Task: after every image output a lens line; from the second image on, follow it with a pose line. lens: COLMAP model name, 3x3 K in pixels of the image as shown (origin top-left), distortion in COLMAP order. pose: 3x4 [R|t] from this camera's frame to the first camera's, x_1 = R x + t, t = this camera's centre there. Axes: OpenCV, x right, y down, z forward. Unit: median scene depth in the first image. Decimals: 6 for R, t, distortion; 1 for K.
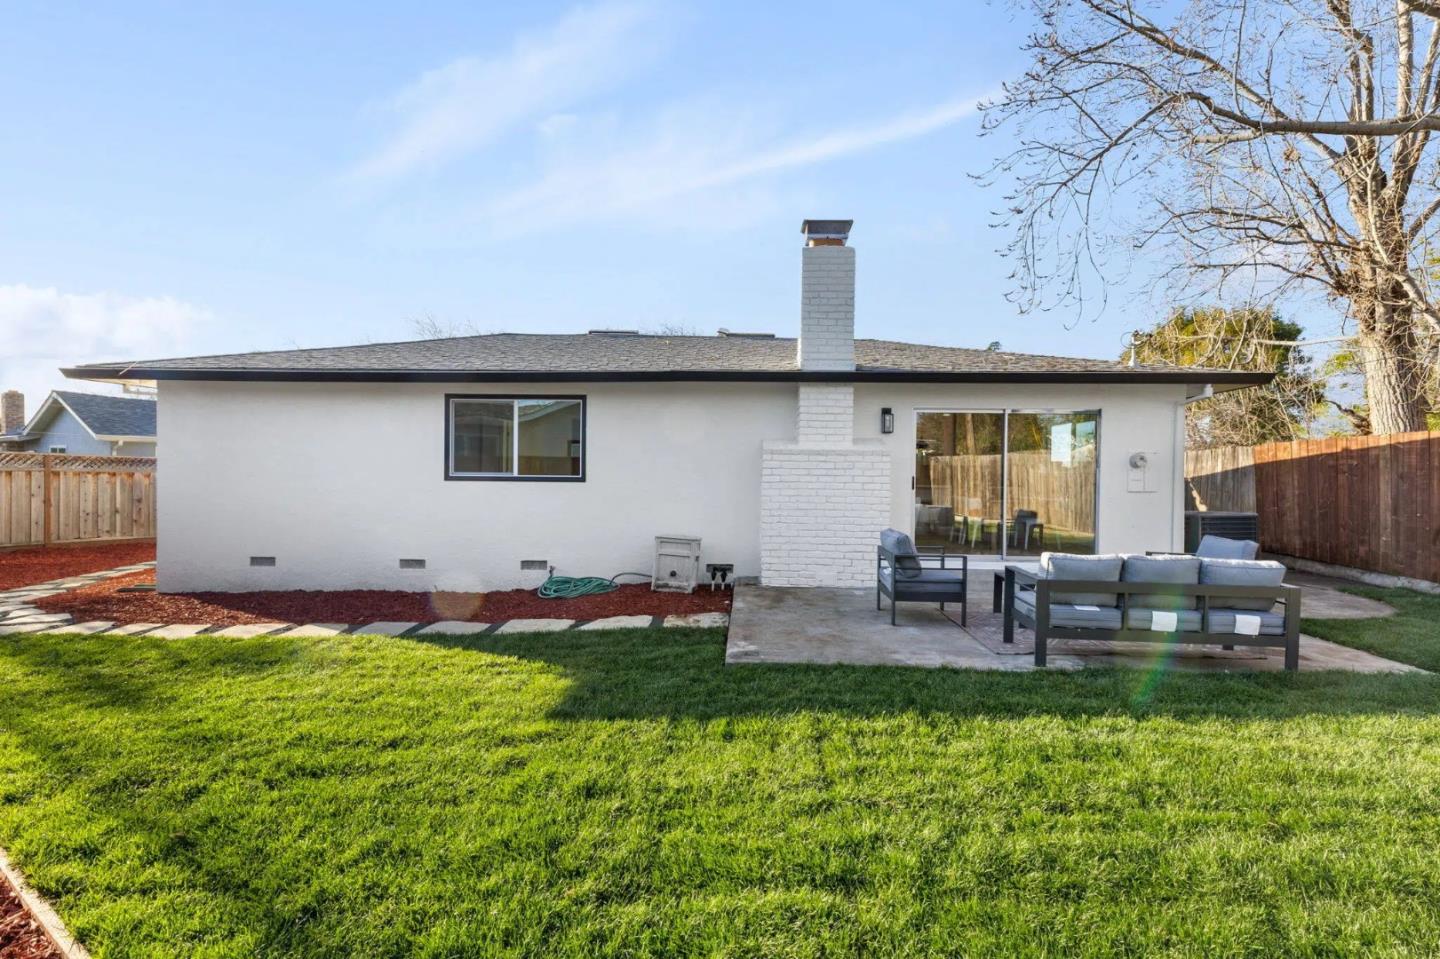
lens RADIAL K [[635.8, 0, 727.8], [0, 635.8, 472.5], [0, 0, 1]] dist [0.001797, 0.000057]
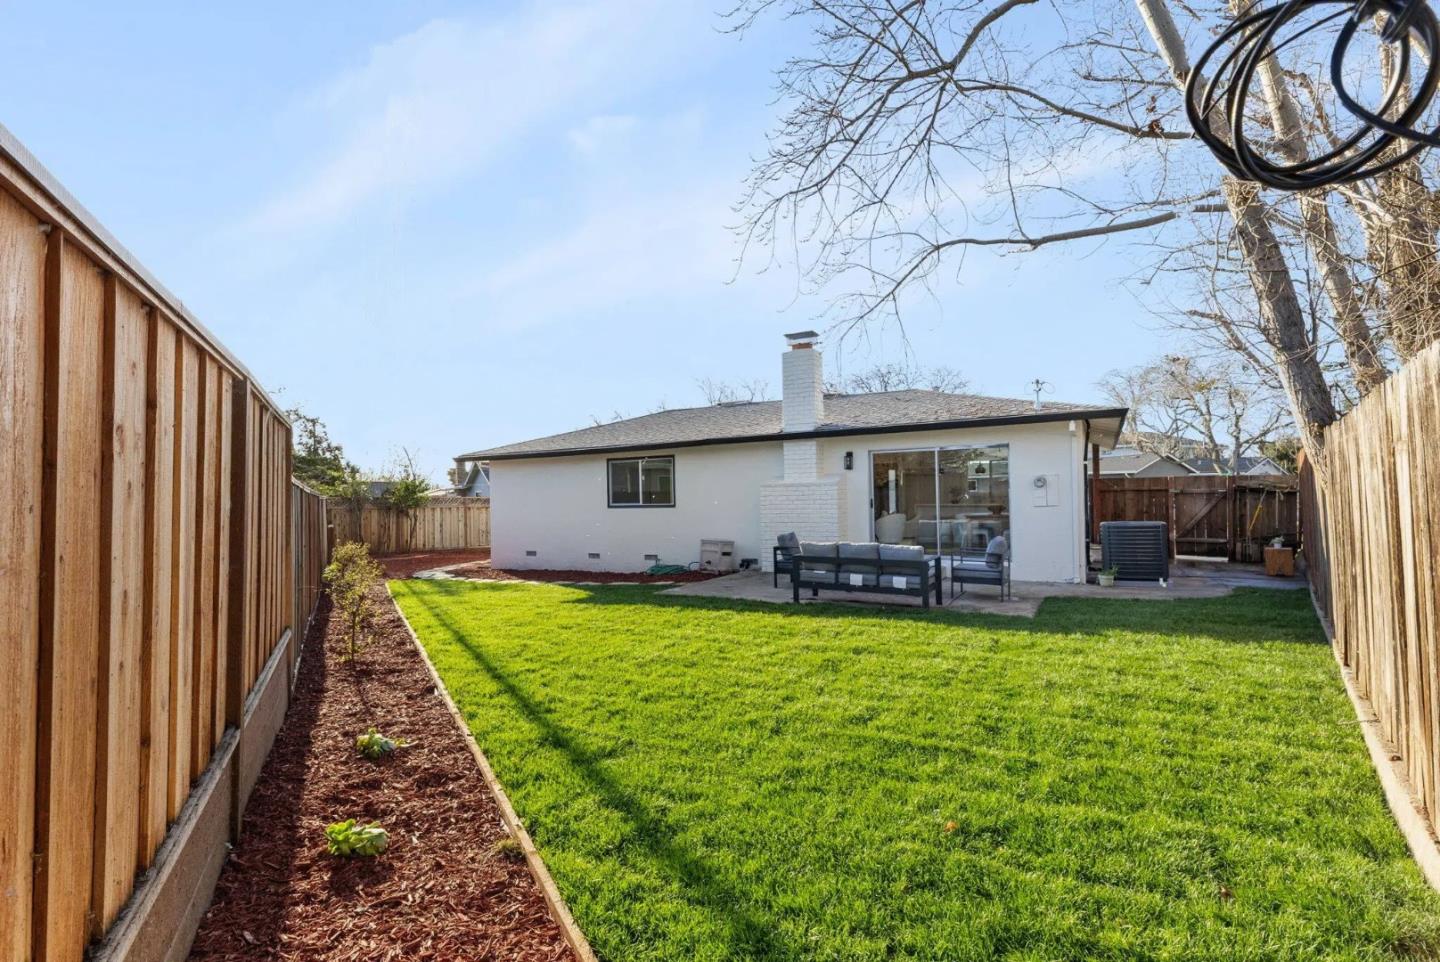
lens RADIAL K [[642.4, 0, 724.2], [0, 642.4, 479.3], [0, 0, 1]] dist [0.001479, 0.000530]
pose [[0.885345, -0.040616, -0.463157, 0.678668], [0.026749, 0.998977, -0.036472, 0.006304], [0.464165, 0.019902, 0.885525, -0.428070]]
